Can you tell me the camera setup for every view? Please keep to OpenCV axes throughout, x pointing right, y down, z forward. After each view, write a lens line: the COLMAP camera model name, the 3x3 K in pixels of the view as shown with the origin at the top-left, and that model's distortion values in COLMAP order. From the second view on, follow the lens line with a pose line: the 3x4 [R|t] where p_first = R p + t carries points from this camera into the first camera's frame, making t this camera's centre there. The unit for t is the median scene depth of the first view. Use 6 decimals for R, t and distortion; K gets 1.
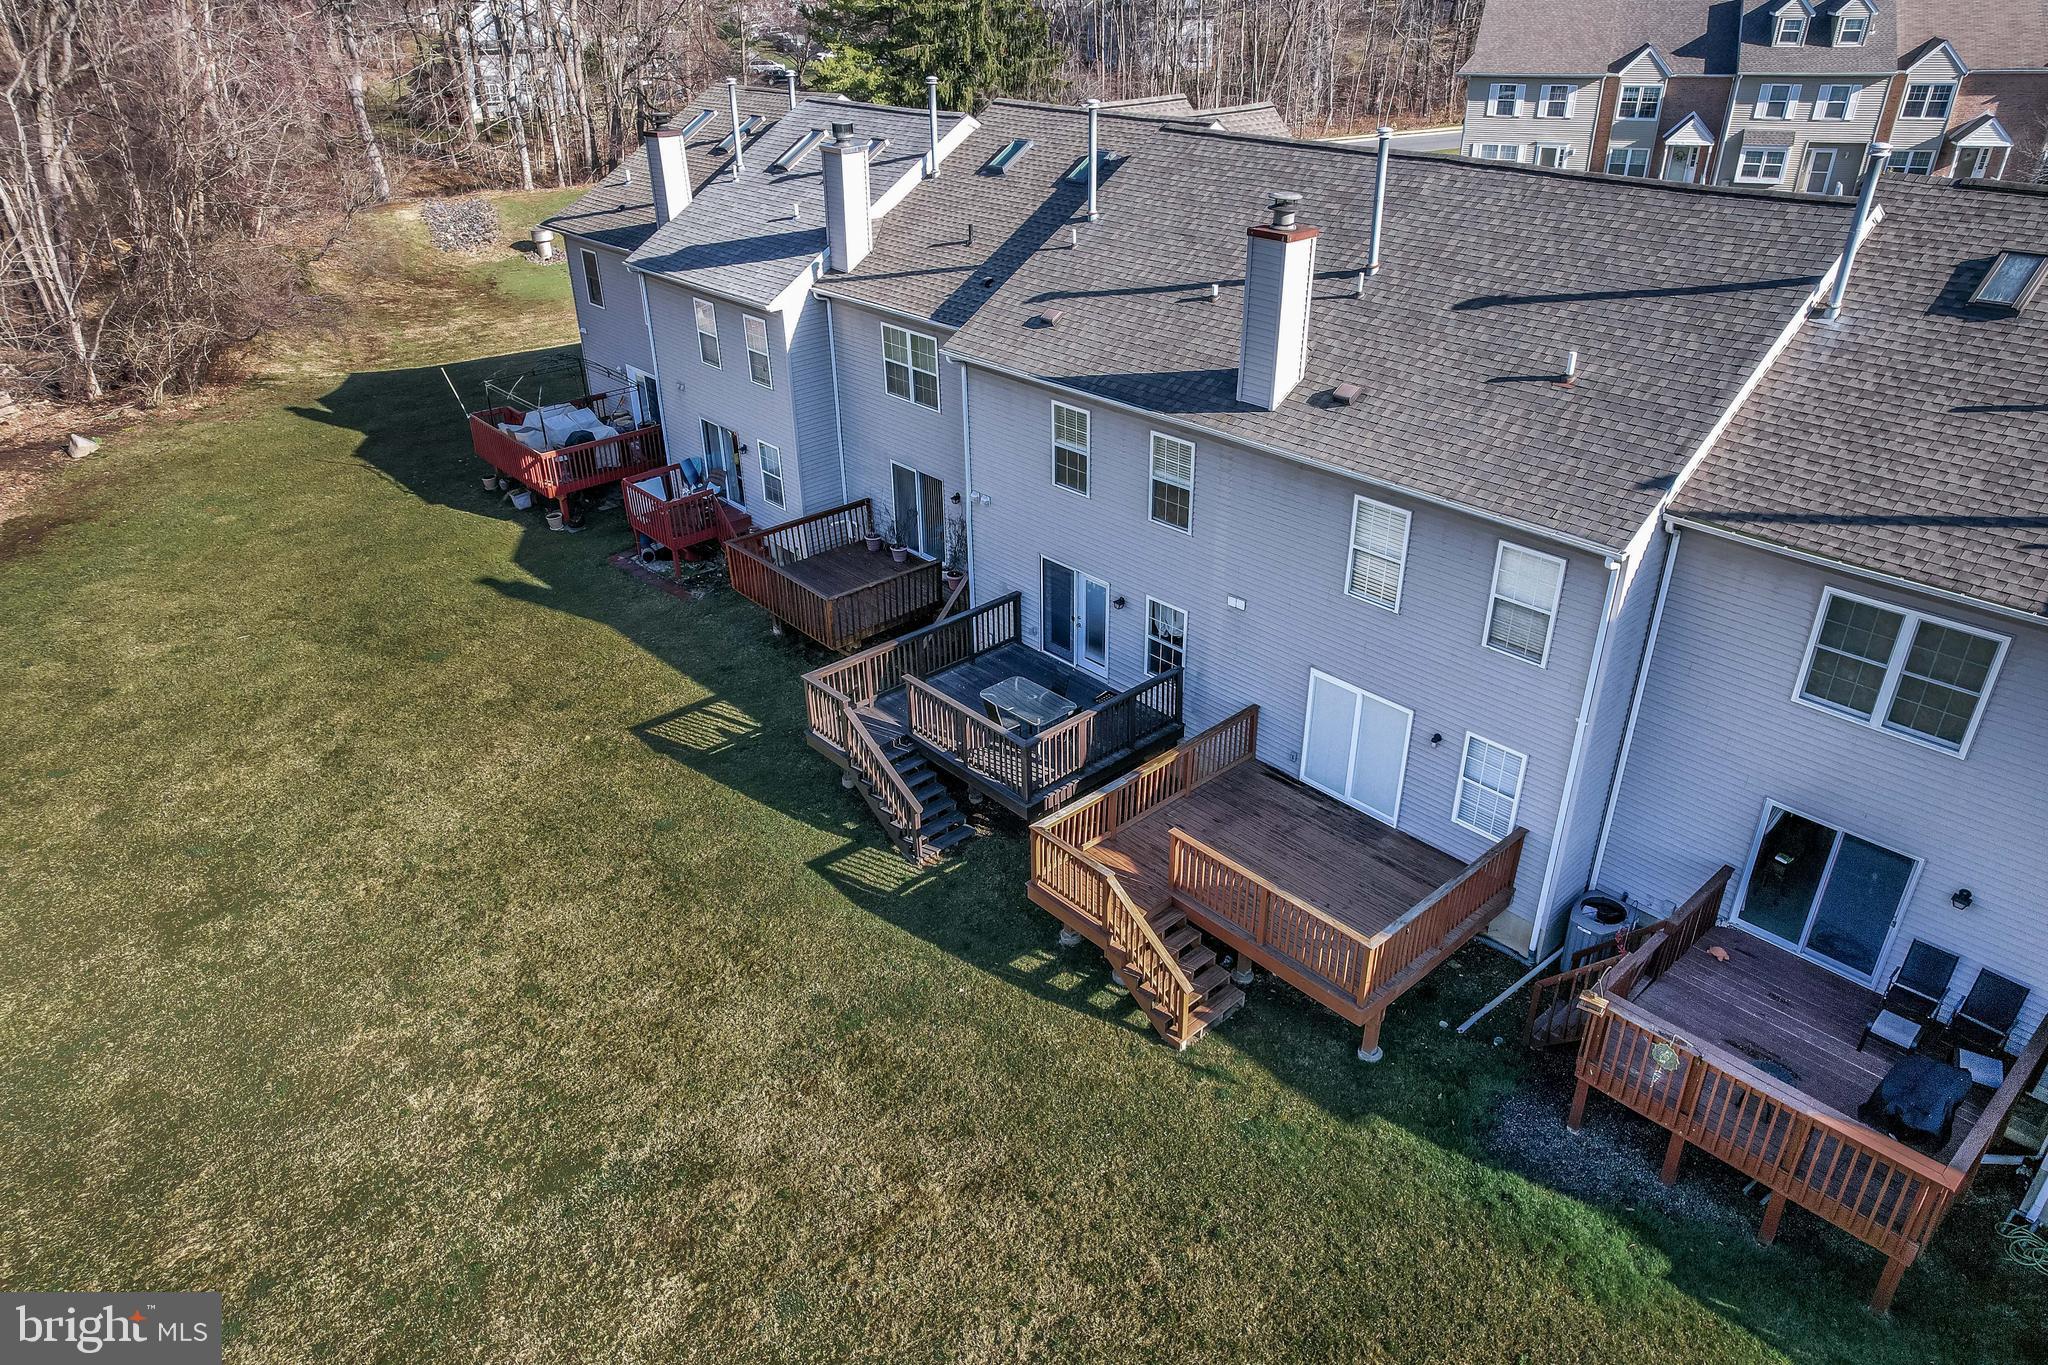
lens RADIAL K [[1332.5, 0, 1025.3], [0, 1332.5, 632.2], [0, 0, 1]] dist [-0.052627, 0.065596]
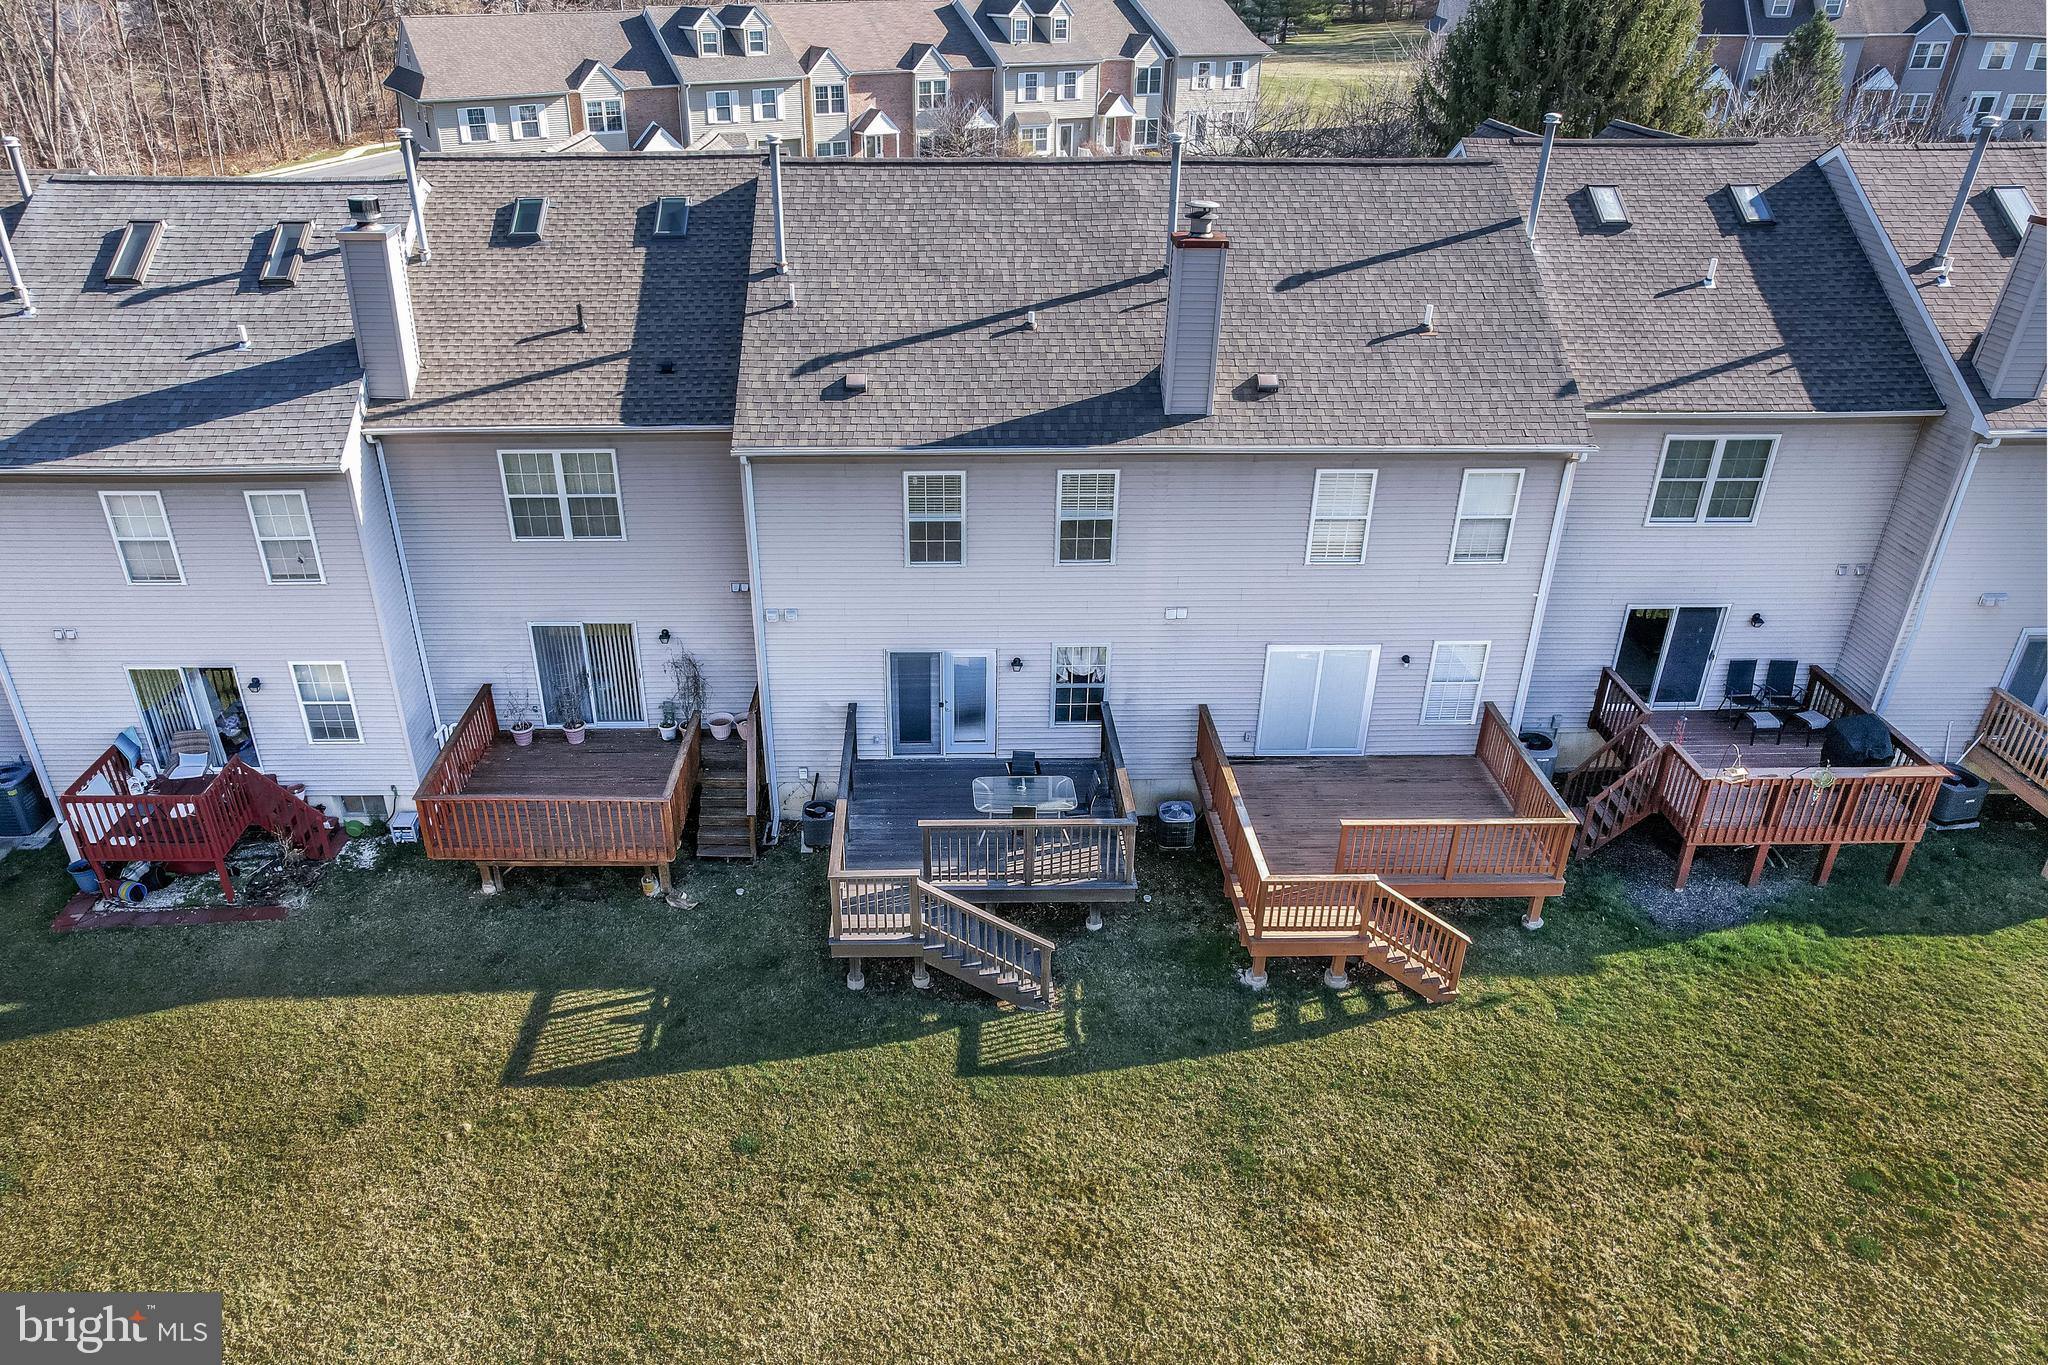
lens RADIAL K [[1383.2, 0, 983.1], [0, 1383.2, 669.6], [0, 0, 1]] dist [-0.063702, 0.068661]
pose [[0.668599, -0.332836, 0.664977, -0.589226], [0.334366, 0.933301, 0.130952, -0.153155], [-0.664210, 0.134791, 0.735293, 0.310155]]
